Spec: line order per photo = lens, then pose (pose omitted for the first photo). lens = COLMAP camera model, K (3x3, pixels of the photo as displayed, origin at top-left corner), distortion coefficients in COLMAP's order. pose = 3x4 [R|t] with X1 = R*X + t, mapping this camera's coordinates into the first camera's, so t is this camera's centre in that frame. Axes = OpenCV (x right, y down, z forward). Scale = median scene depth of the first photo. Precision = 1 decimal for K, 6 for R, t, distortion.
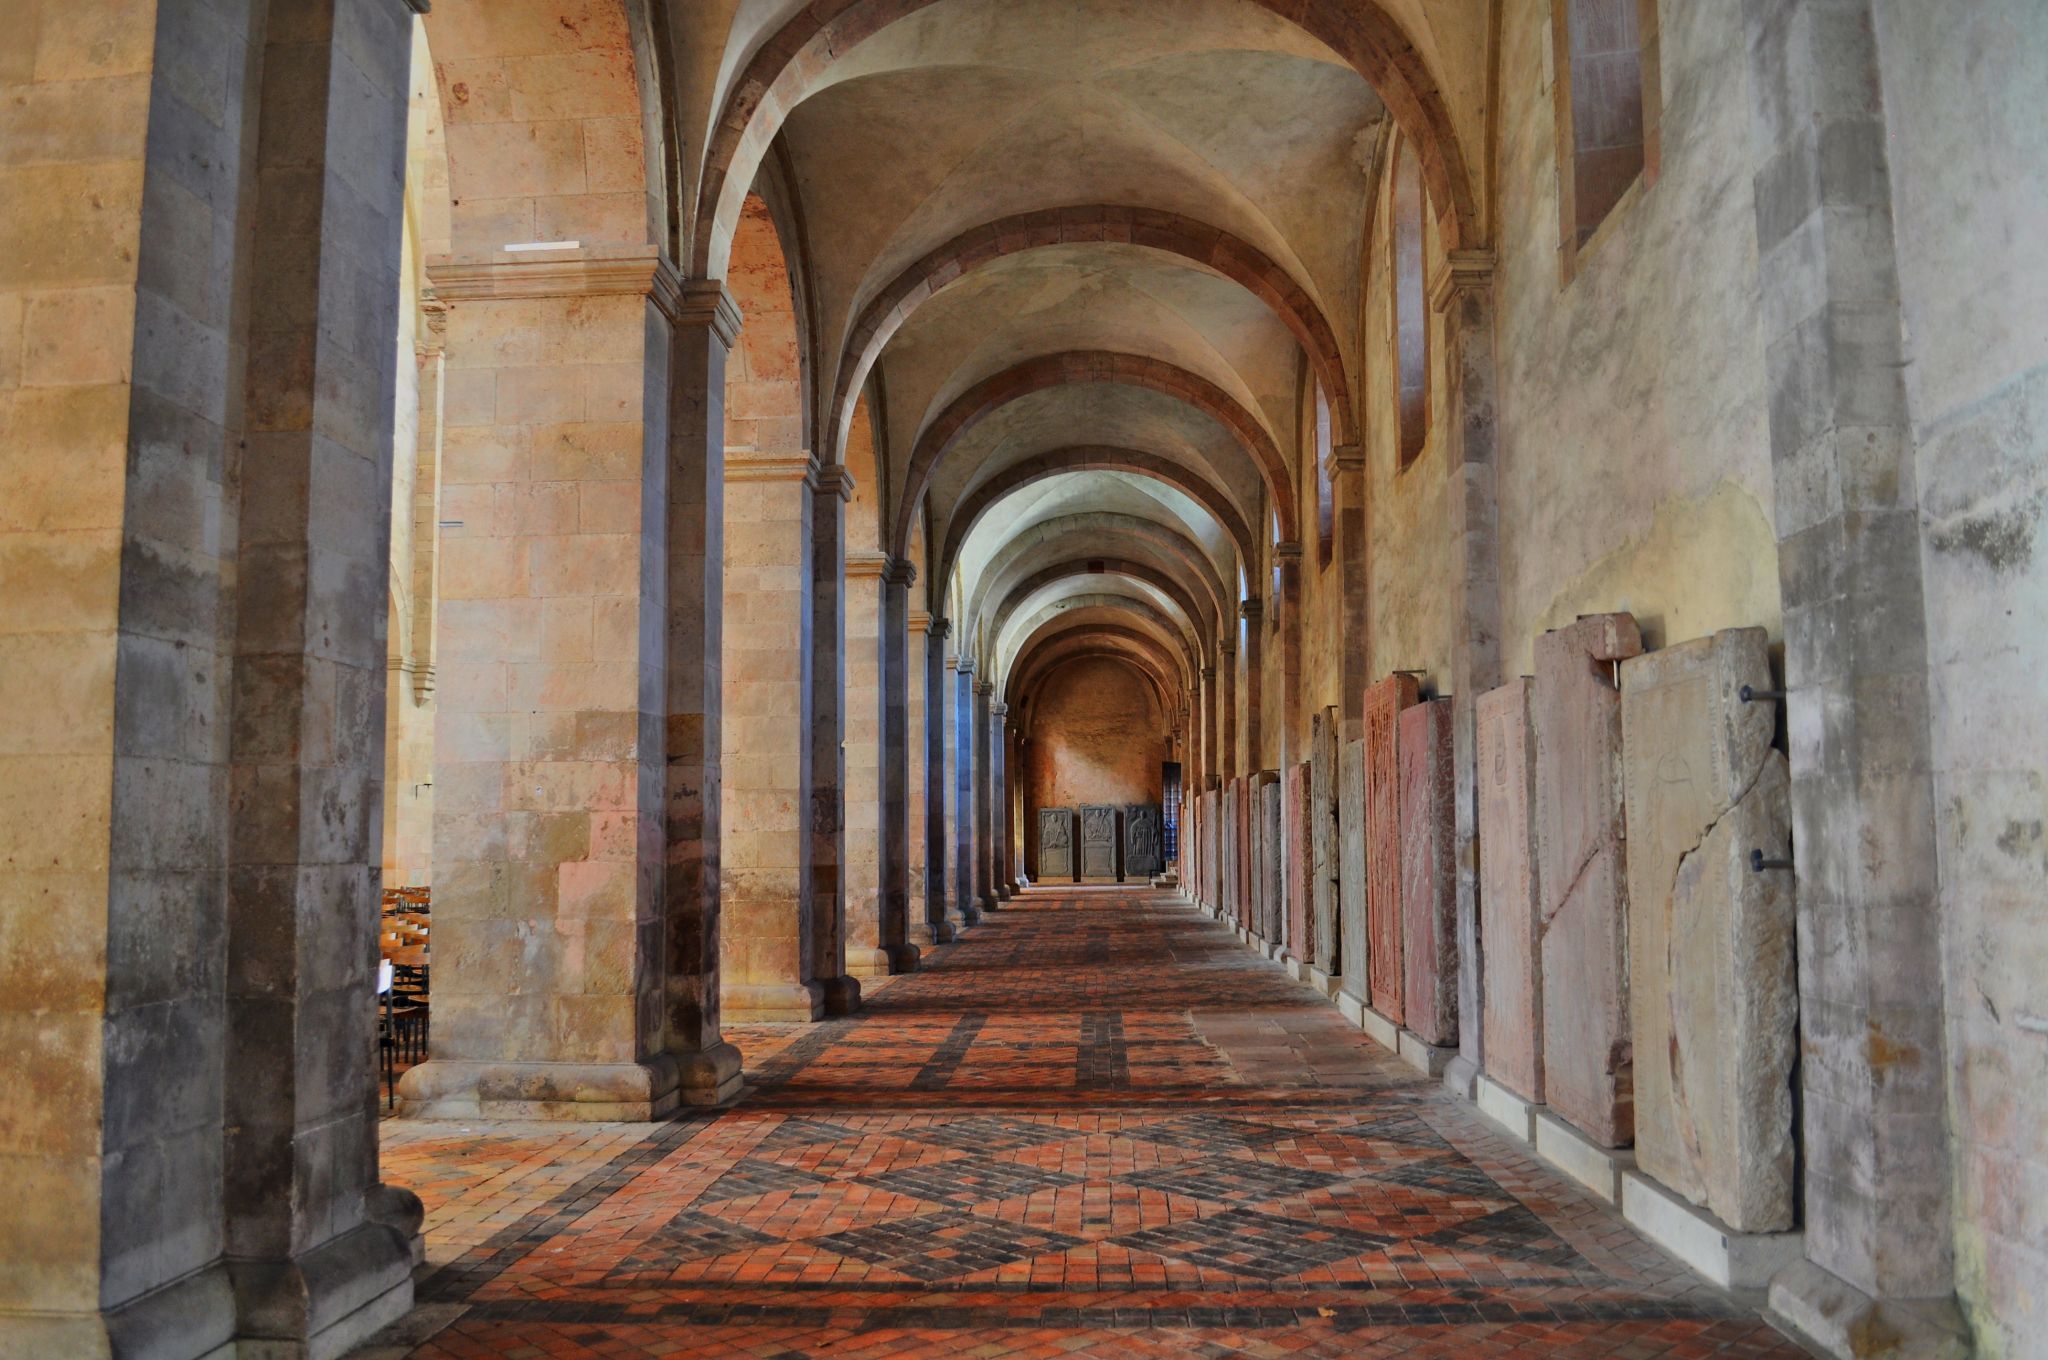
lens RADIAL K [[1635.9, 0, 1024.0], [0, 1635.9, 680.0], [0, 0, 1]] dist [-0.080300, 0.005567]
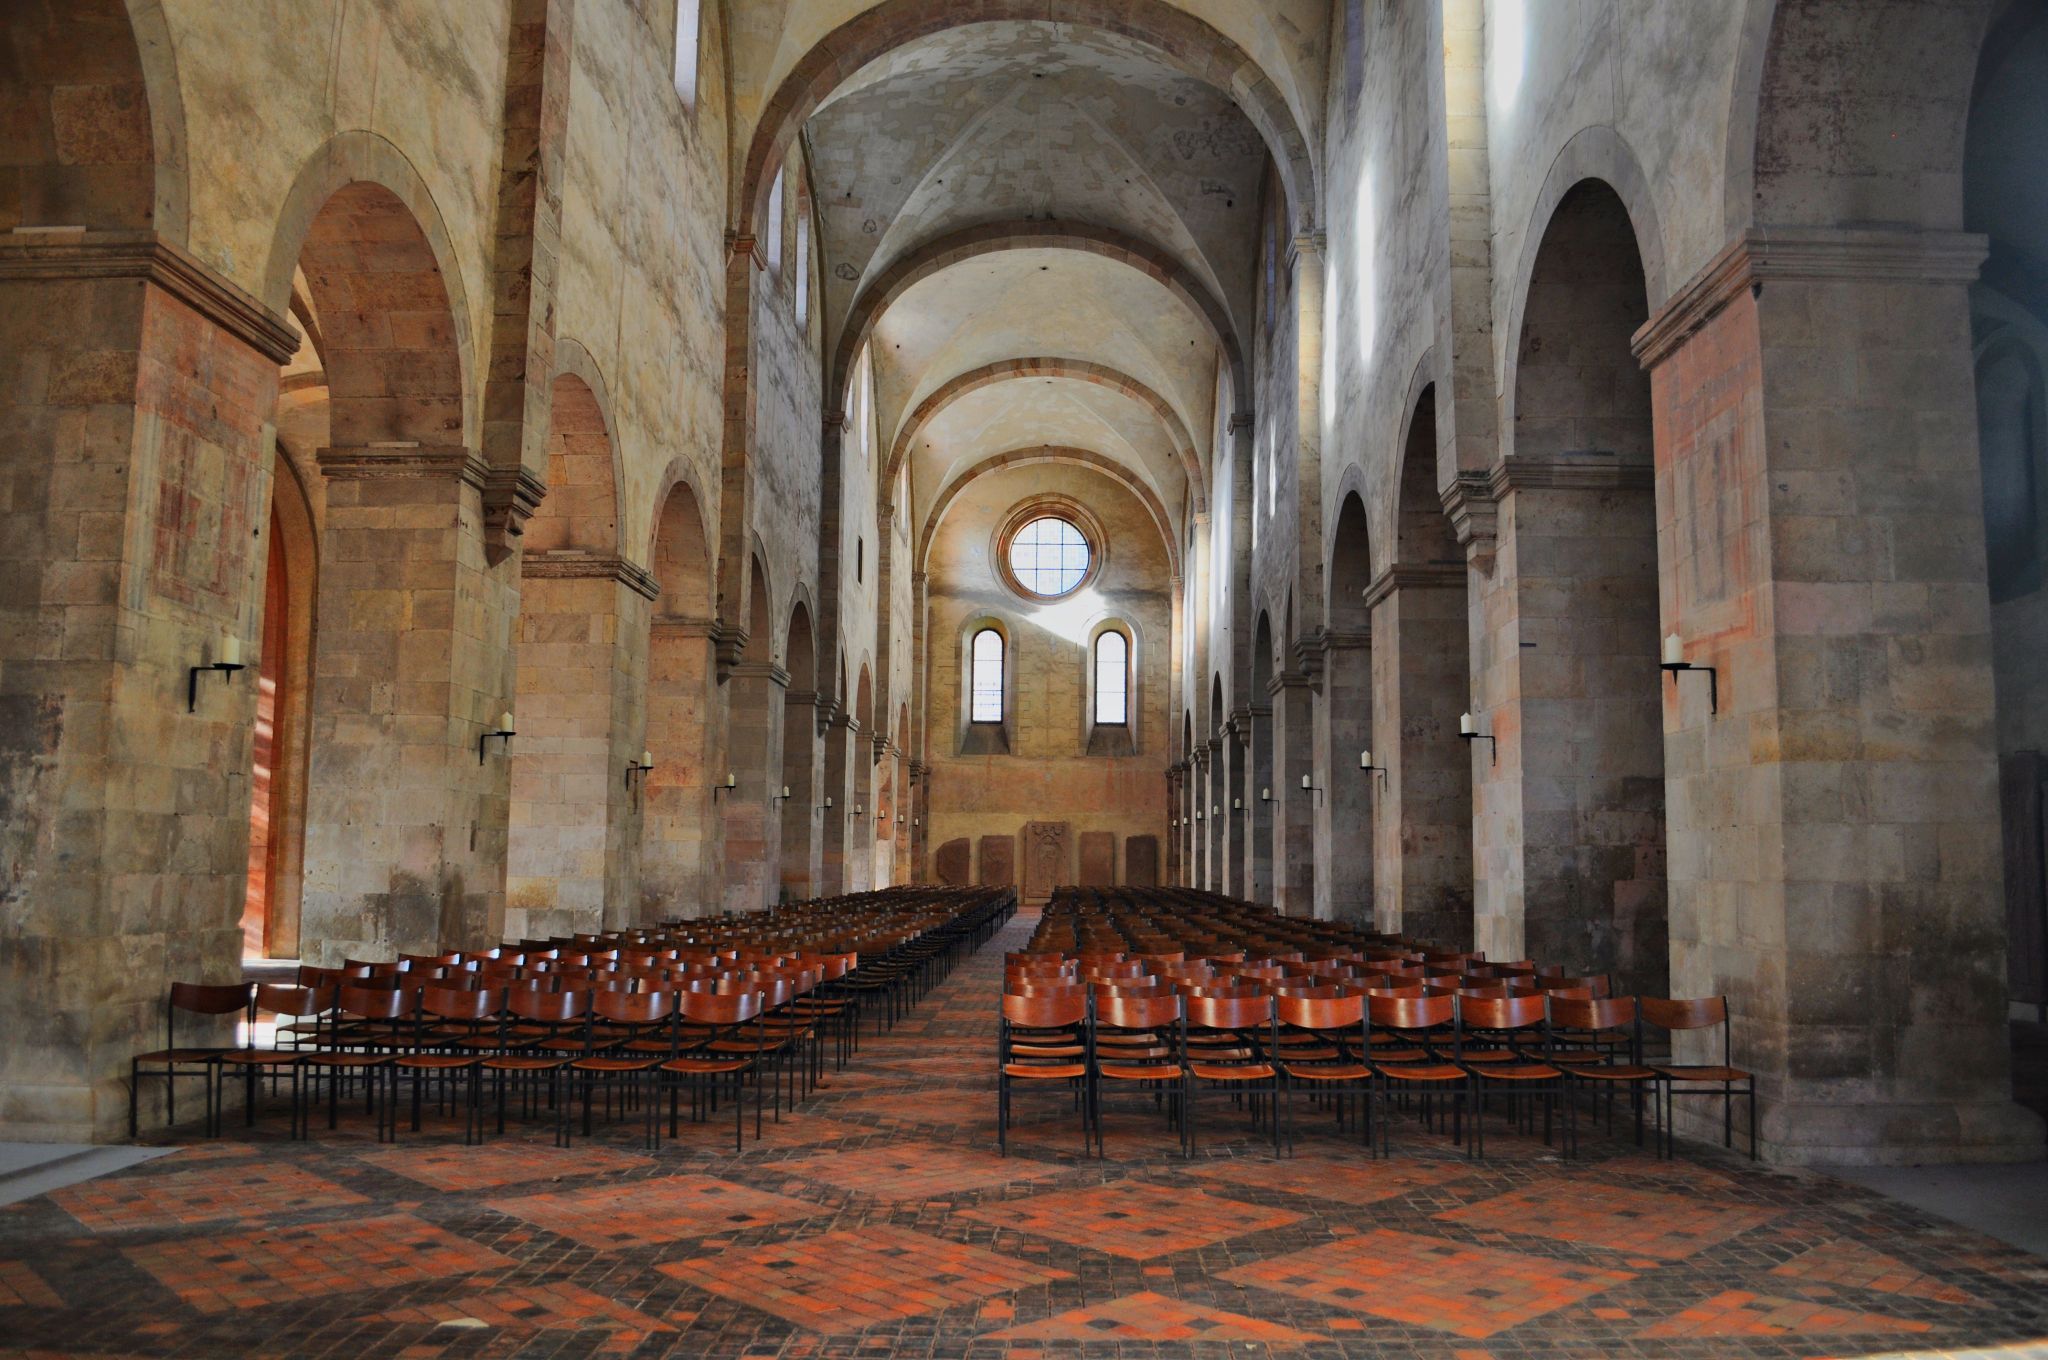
lens RADIAL K [[1635.9, 0, 1024.0], [0, 1635.9, 680.0], [0, 0, 1]] dist [-0.080300, 0.005567]
pose [[0.999292, 0.027255, 0.025954, -0.853215], [-0.026903, 0.999543, -0.013804, -0.033522], [-0.026318, 0.013096, 0.999568, -0.440437]]
